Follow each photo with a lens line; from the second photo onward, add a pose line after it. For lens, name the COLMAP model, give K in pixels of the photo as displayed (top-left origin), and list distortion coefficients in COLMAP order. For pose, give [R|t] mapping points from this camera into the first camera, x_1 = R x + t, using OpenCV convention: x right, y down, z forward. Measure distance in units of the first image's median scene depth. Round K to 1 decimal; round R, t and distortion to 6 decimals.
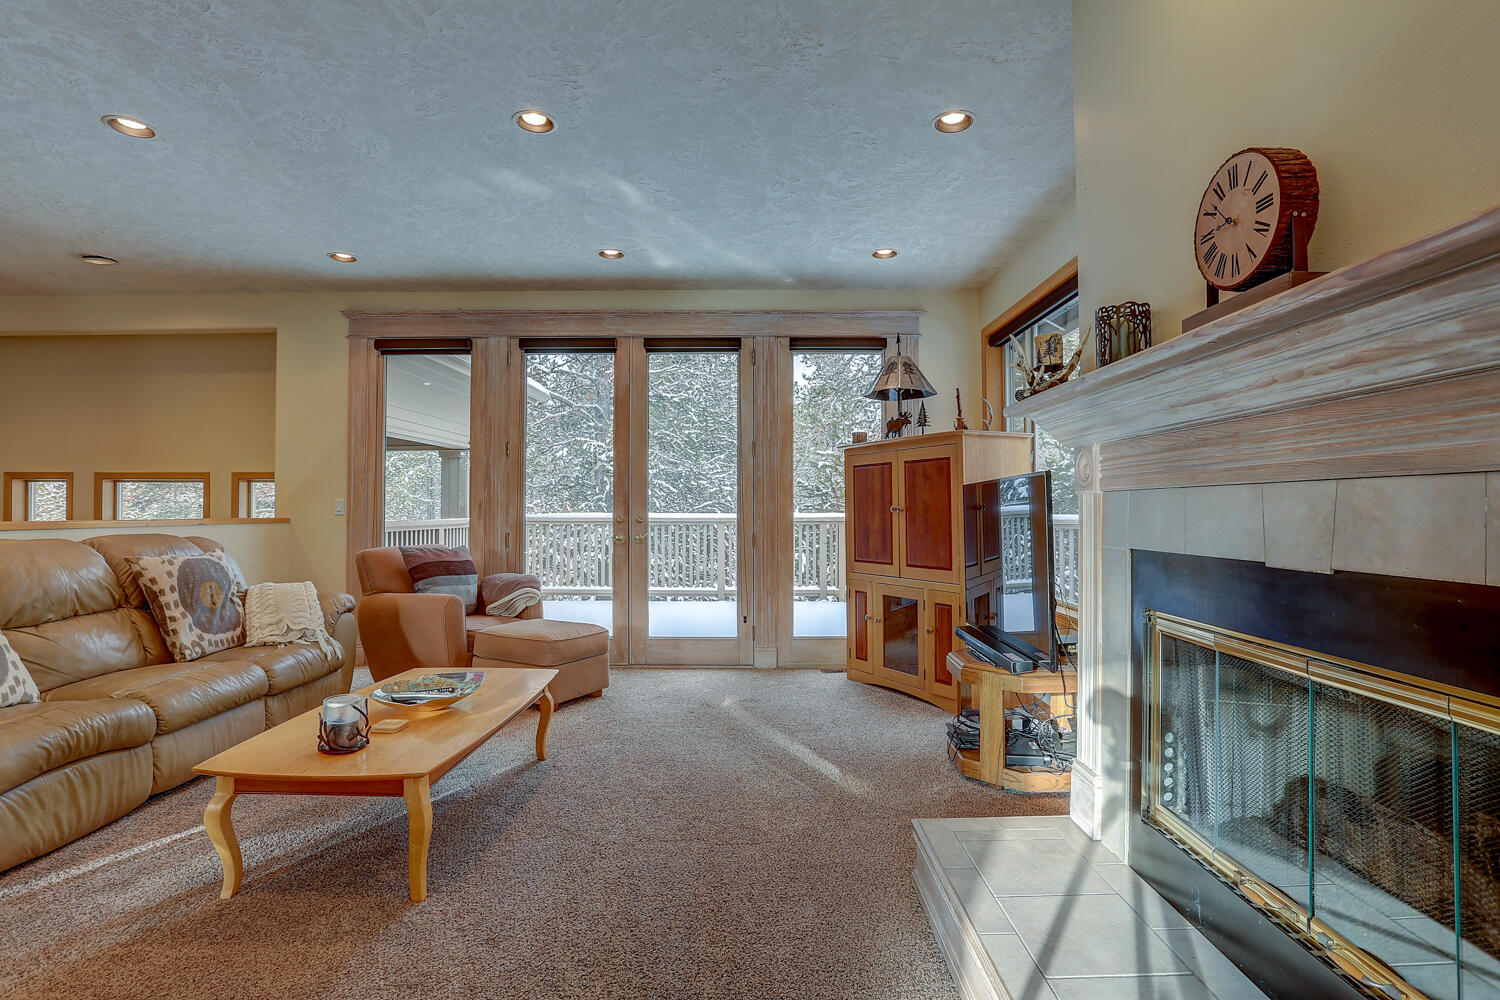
lens RADIAL K [[734.3, 0, 755.2], [0, 734.3, 498.0], [0, 0, 1]] dist [-0.062633, 0.026783]
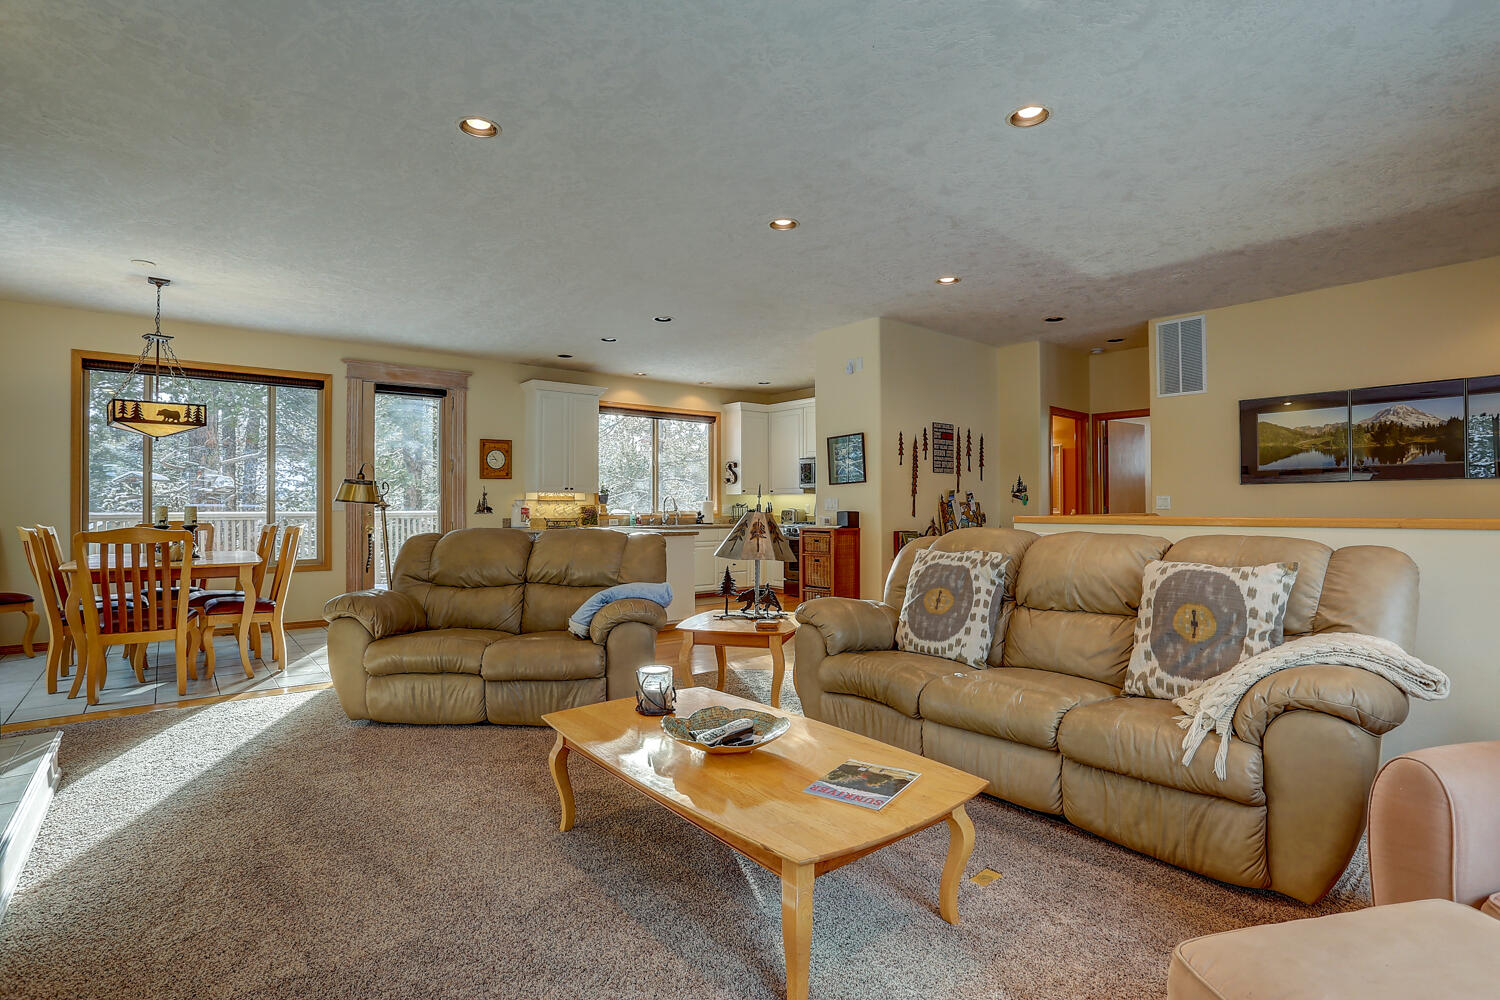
lens RADIAL K [[734.3, 0, 755.1], [0, 734.3, 496.8], [0, 0, 1]] dist [-0.062633, 0.026783]
pose [[-0.764423, -0.007577, -0.644670, 0.033889], [0.013393, 0.999529, -0.027629, 0.018283], [0.644576, -0.029754, -0.763961, 0.994373]]
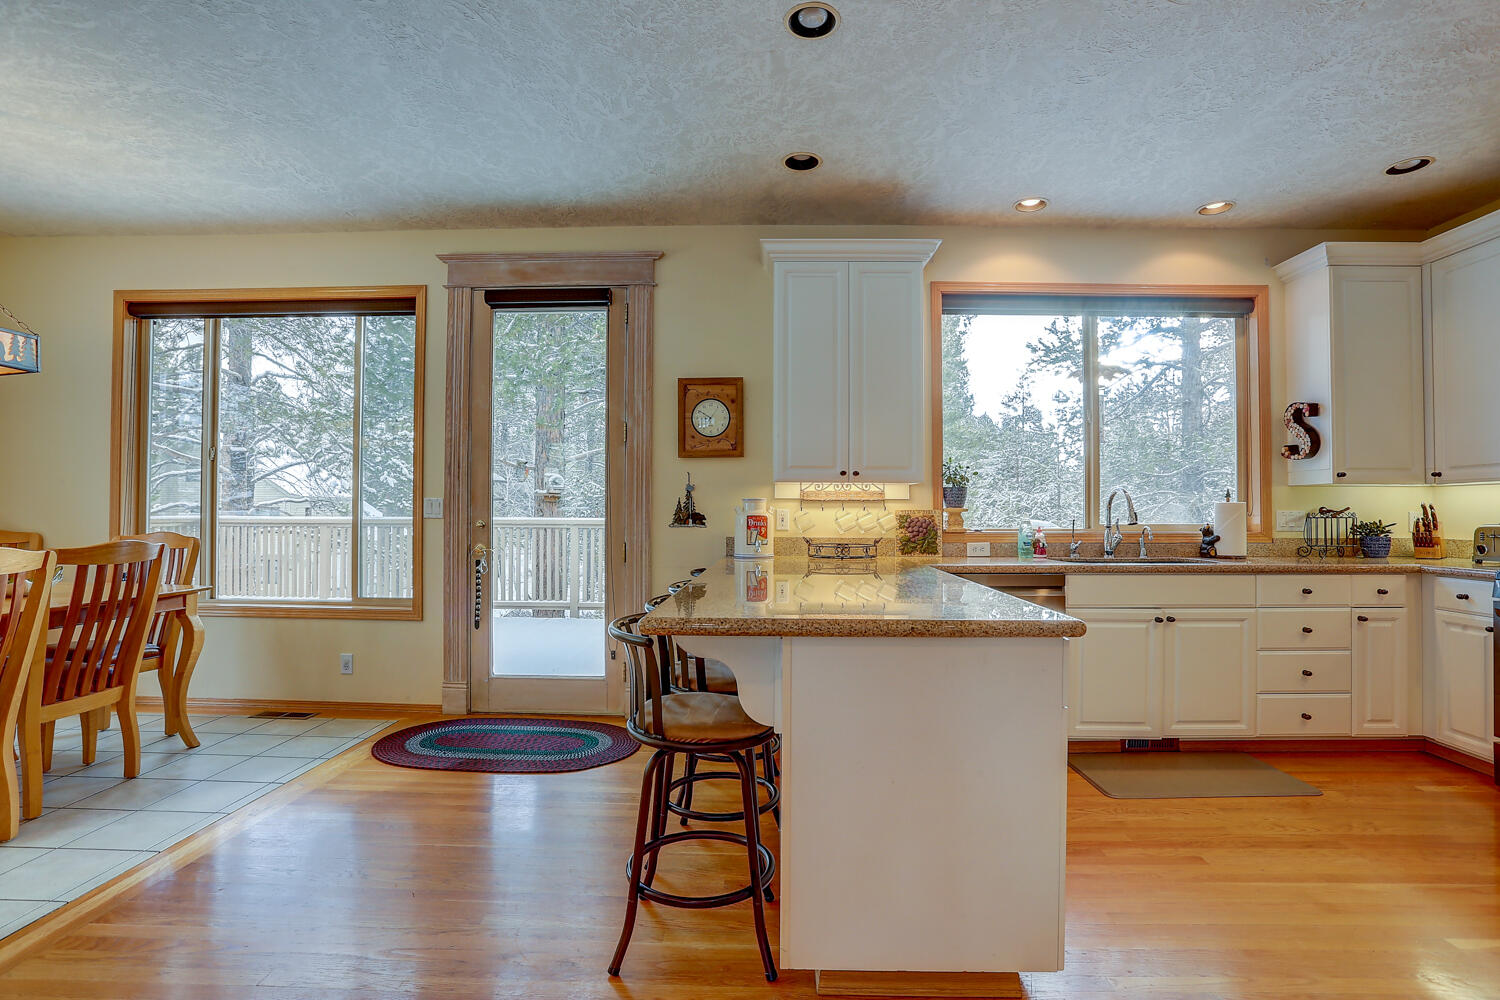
lens RADIAL K [[734.3, 0, 763.3], [0, 734.3, 497.8], [0, 0, 1]] dist [-0.062633, 0.026783]
pose [[-0.999874, -0.003789, 0.015388, -0.705712], [-0.004369, 0.999274, -0.037841, -0.000042], [-0.015233, -0.037904, -0.999165, 0.122484]]
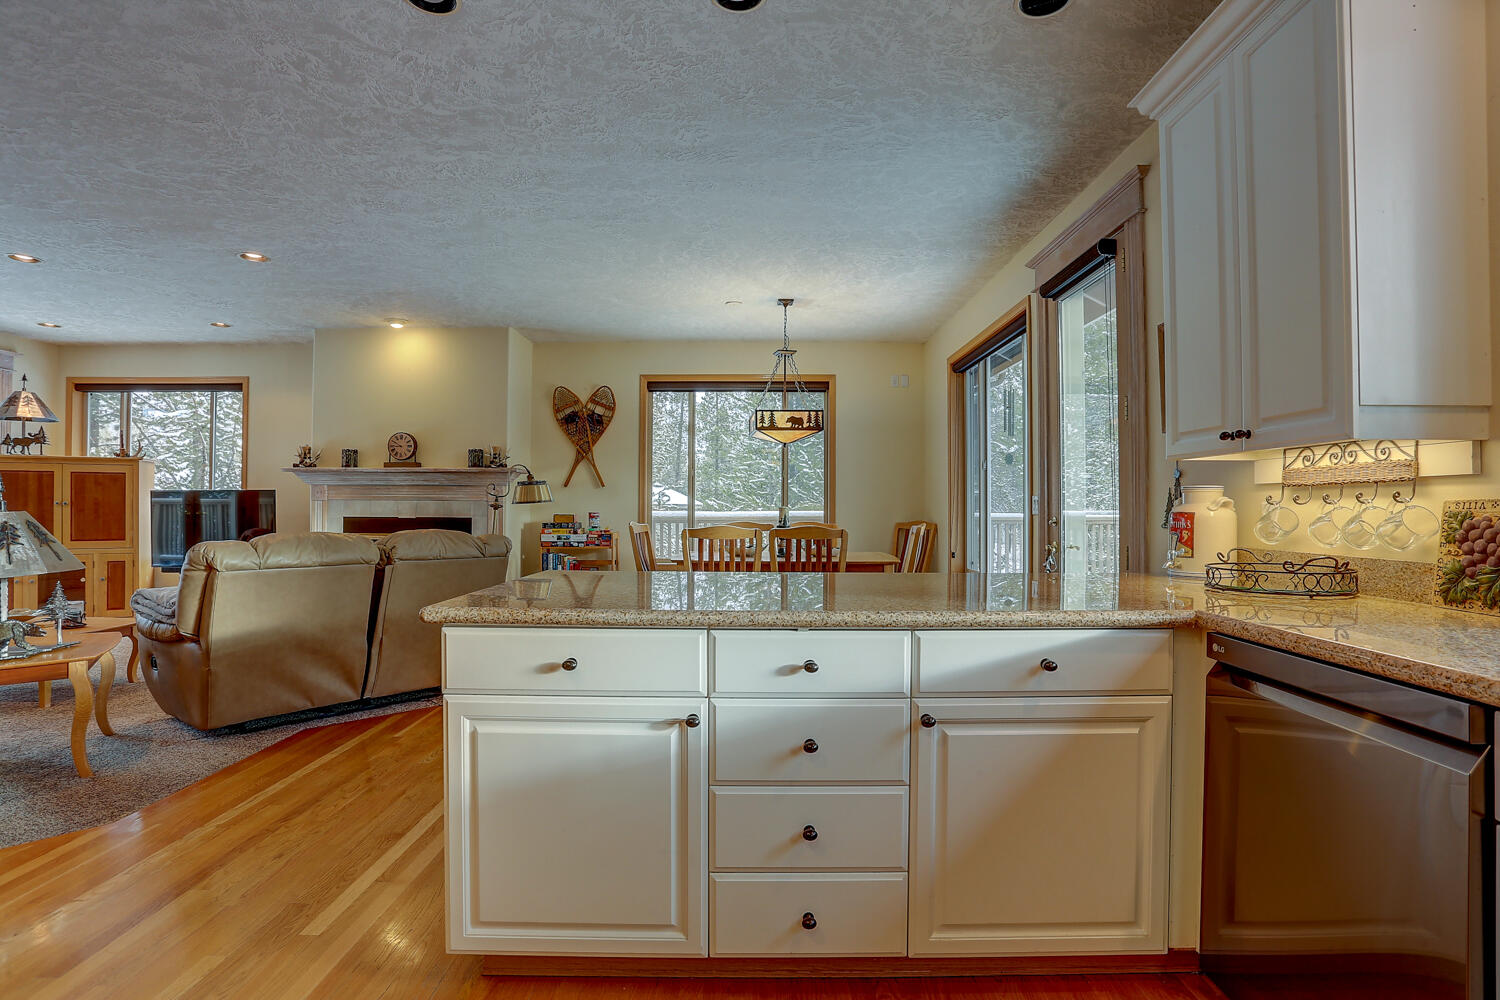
lens RADIAL K [[734.3, 0, 754.7], [0, 734.3, 503.8], [0, 0, 1]] dist [-0.062633, 0.026783]
pose [[-0.002230, 0.004608, 0.999987, -1.231211], [-0.021536, 0.999757, -0.004655, -0.008313], [-0.999766, -0.021547, -0.002130, -0.403919]]
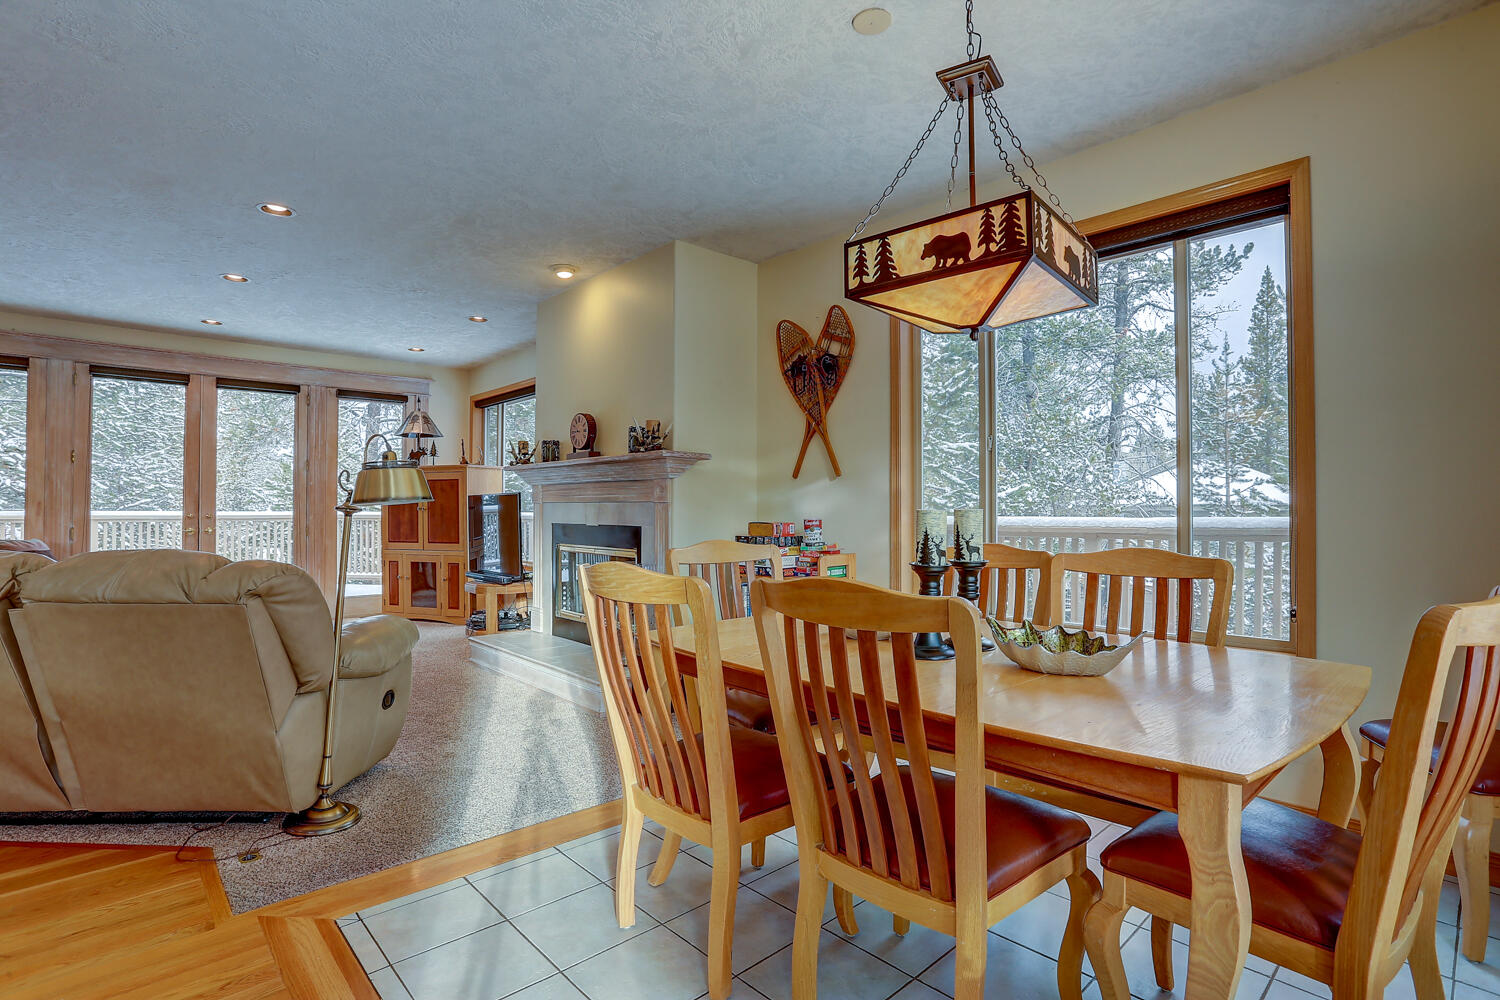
lens RADIAL K [[734.3, 0, 757.4], [0, 734.3, 498.5], [0, 0, 1]] dist [-0.062633, 0.026783]
pose [[0.736790, 0.012040, 0.676014, -0.346386], [-0.014311, 0.999895, -0.002211, -0.014705], [-0.675970, -0.008045, 0.736885, -0.695708]]
